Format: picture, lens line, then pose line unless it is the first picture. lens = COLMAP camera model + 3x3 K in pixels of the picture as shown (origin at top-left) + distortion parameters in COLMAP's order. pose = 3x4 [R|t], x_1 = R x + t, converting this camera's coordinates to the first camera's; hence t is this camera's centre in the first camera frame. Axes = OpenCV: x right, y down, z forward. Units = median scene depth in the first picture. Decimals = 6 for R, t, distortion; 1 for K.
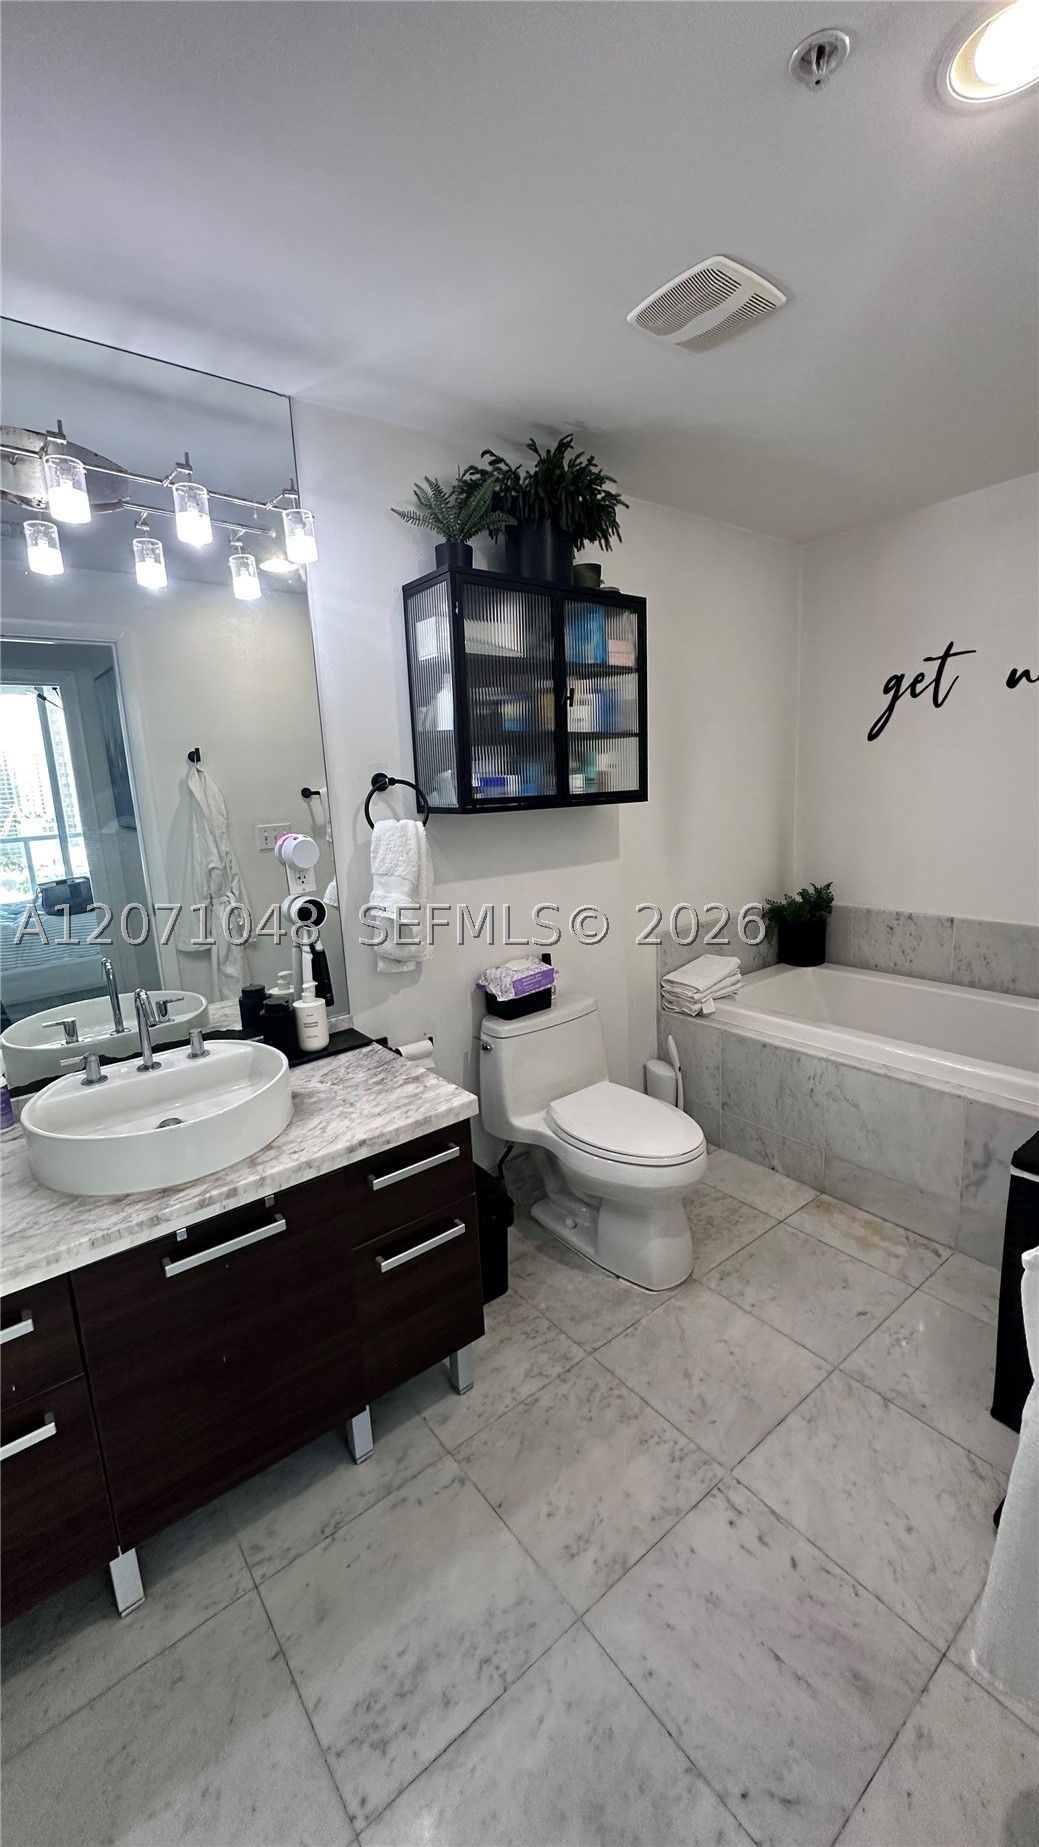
lens RADIAL K [[730.0, 0, 517.3], [0, 730.0, 932.0], [0, 0, 1]] dist [0.000863, 0.000196]
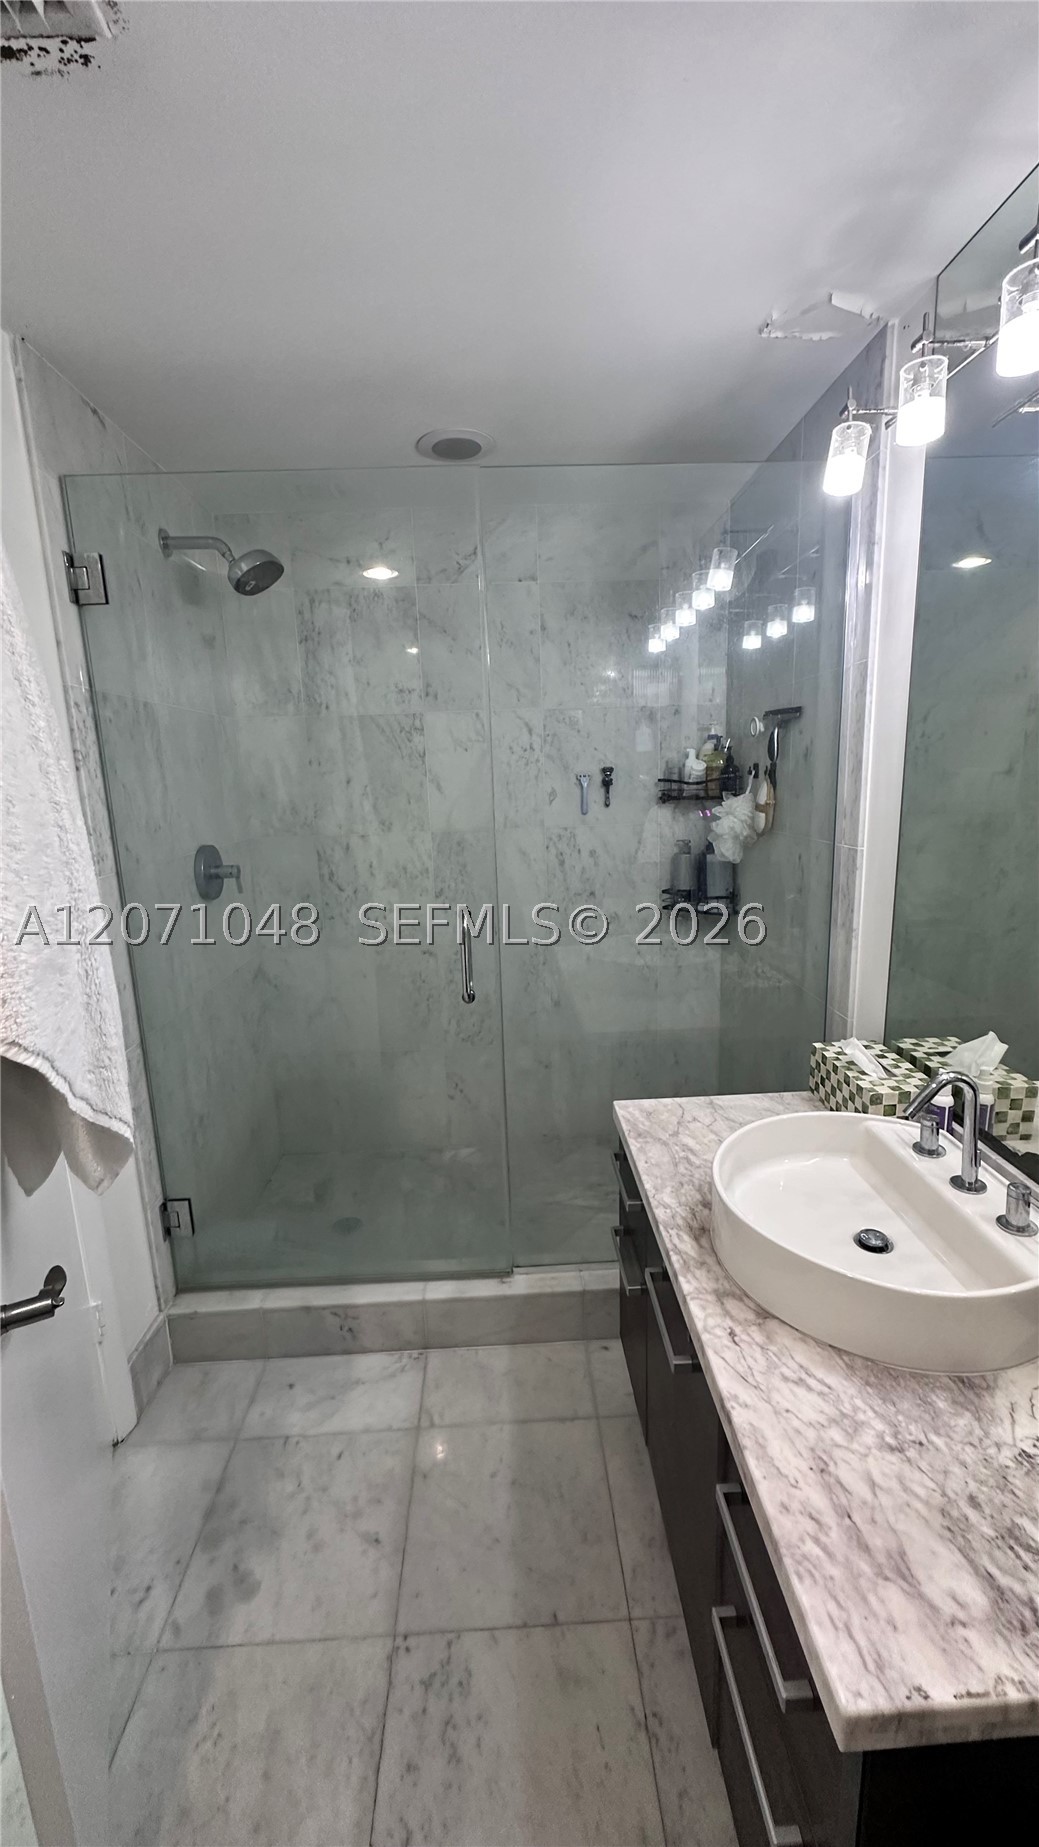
lens RADIAL K [[730.0, 0, 517.3], [0, 730.0, 932.0], [0, 0, 1]] dist [0.000863, 0.000196]
pose [[-0.585473, 0.237138, -0.775233, 0.260728], [-0.100729, 0.927572, 0.359810, -0.280571], [0.804410, 0.288748, -0.519182, 1.101211]]
